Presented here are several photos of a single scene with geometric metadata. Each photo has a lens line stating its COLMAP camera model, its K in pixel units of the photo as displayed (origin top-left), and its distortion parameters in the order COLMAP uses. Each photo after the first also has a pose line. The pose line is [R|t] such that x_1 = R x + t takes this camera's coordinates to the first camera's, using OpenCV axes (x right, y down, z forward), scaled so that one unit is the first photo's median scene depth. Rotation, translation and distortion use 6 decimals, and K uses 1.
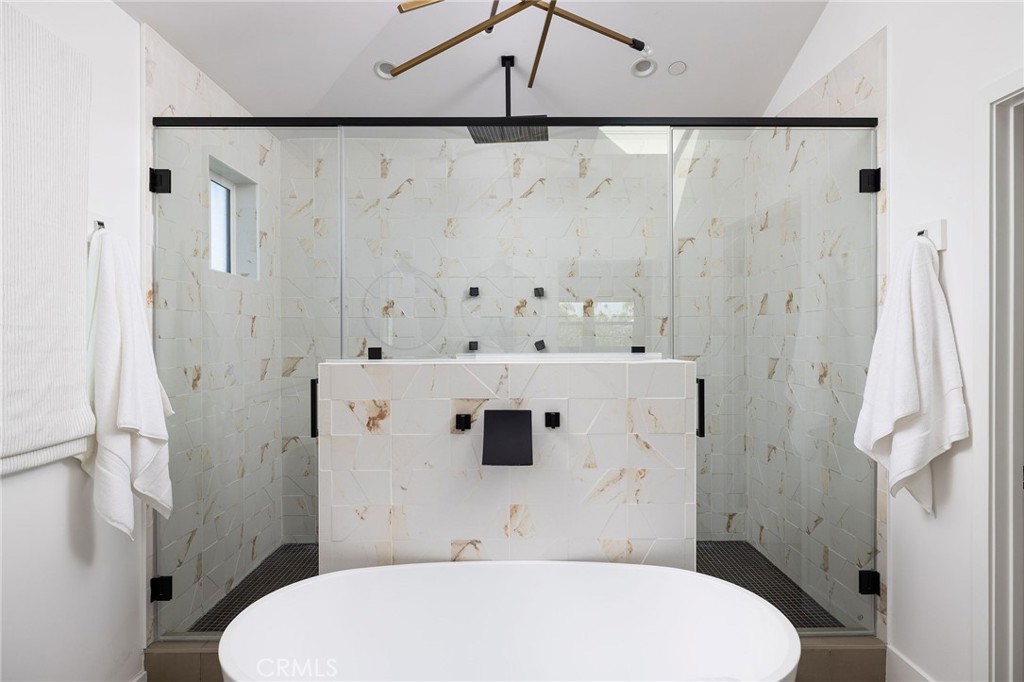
lens RADIAL K [[602.2, 0, 513.1], [0, 602.2, 337.5], [0, 0, 1]] dist [0.005674, 0.002774]
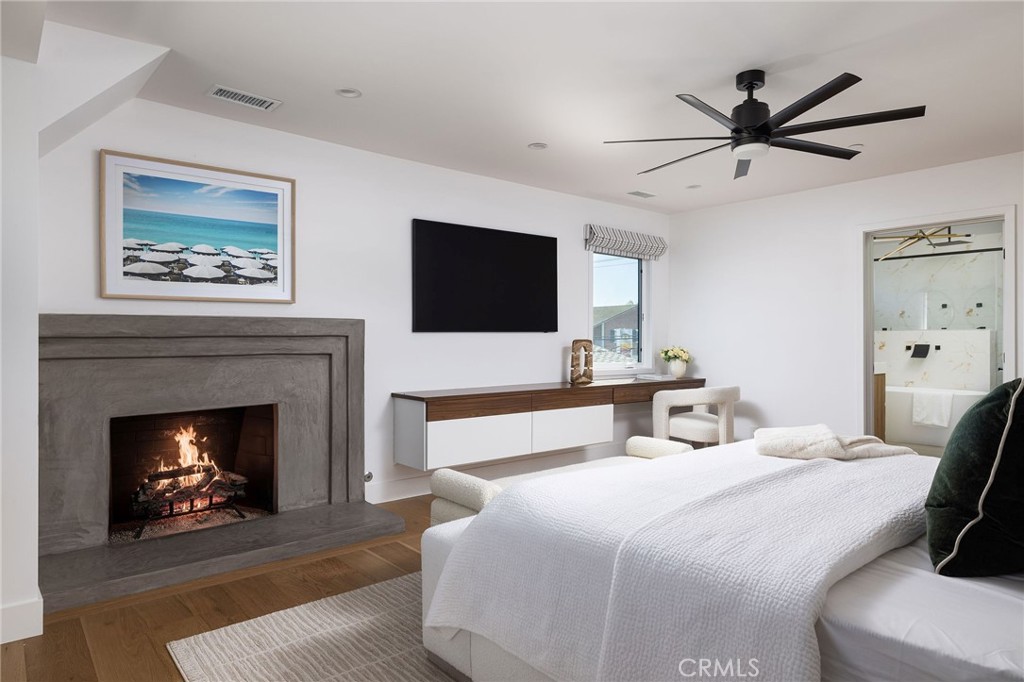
lens RADIAL K [[617.9, 0, 511.5], [0, 617.9, 337.6], [0, 0, 1]] dist [-0.004252, 0.001795]
pose [[0.645283, 0.002895, -0.763938, 1.189285], [-0.002452, 0.999996, 0.001718, 0.078131], [0.763940, 0.000765, 0.645287, -3.148589]]
